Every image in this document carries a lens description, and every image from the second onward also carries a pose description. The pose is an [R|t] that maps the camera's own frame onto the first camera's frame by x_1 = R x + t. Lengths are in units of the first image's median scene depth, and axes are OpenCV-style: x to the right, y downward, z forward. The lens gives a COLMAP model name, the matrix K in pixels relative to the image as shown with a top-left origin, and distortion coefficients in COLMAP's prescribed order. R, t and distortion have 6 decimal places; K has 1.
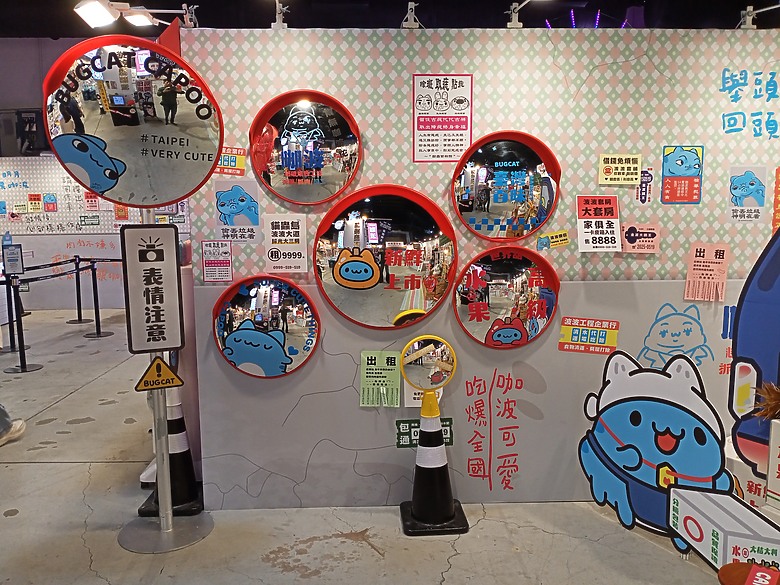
lens RADIAL K [[642.7, 0, 390.0], [0, 642.7, 292.5], [0, 0, 1]] dist [0.067528, -0.148404]
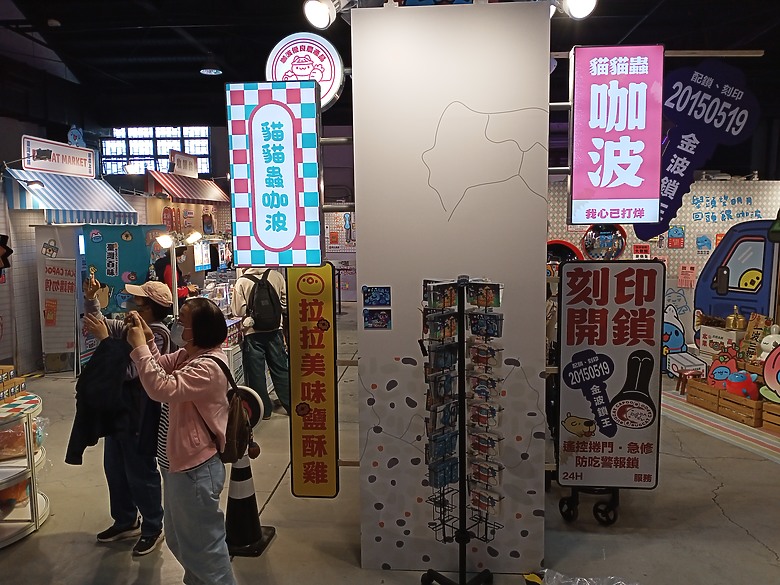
lens RADIAL K [[642.7, 0, 390.0], [0, 642.7, 292.5], [0, 0, 1]] dist [0.067528, -0.148404]
pose [[0.995077, 0.017557, -0.097532, -0.412959], [-0.019961, 0.999519, -0.023724, 0.118056], [0.097069, 0.025554, 0.994950, -1.628763]]
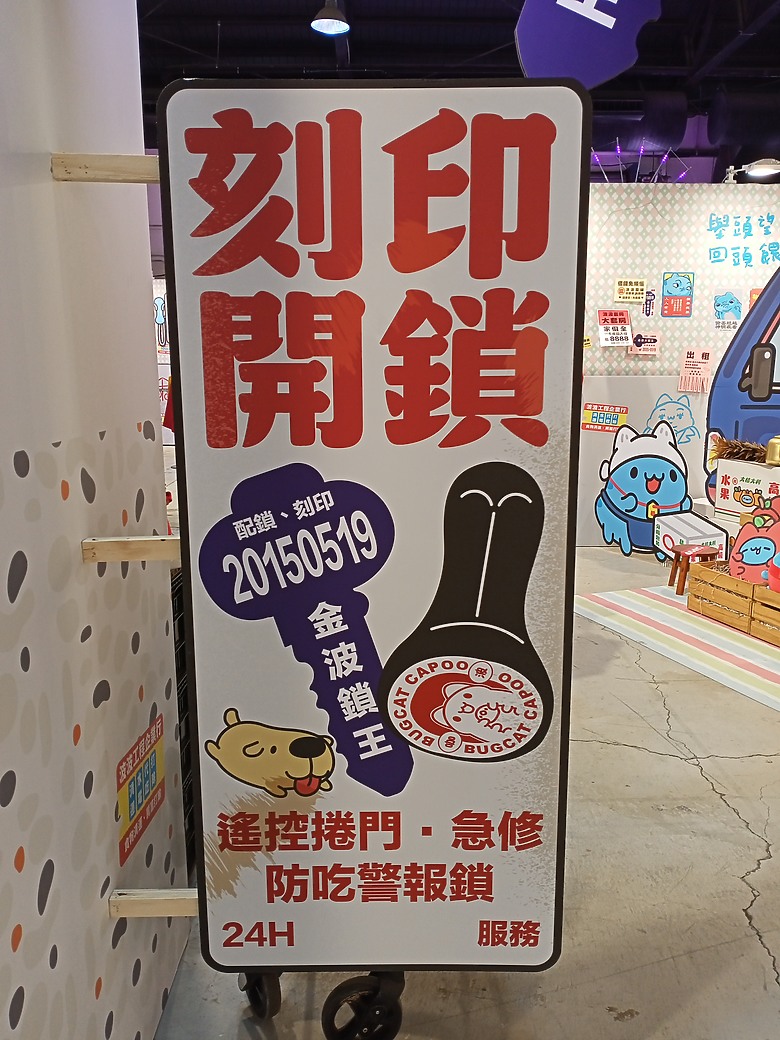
lens RADIAL K [[857.0, 0, 390.0], [0, 857.0, 520.0], [0, 0, 1]] dist [0.067528, -0.148404]
pose [[0.999867, 0.012792, -0.010068, -0.115911], [-0.012219, 0.998405, 0.055118, 0.190795], [0.010757, -0.054988, 0.998429, -0.806181]]
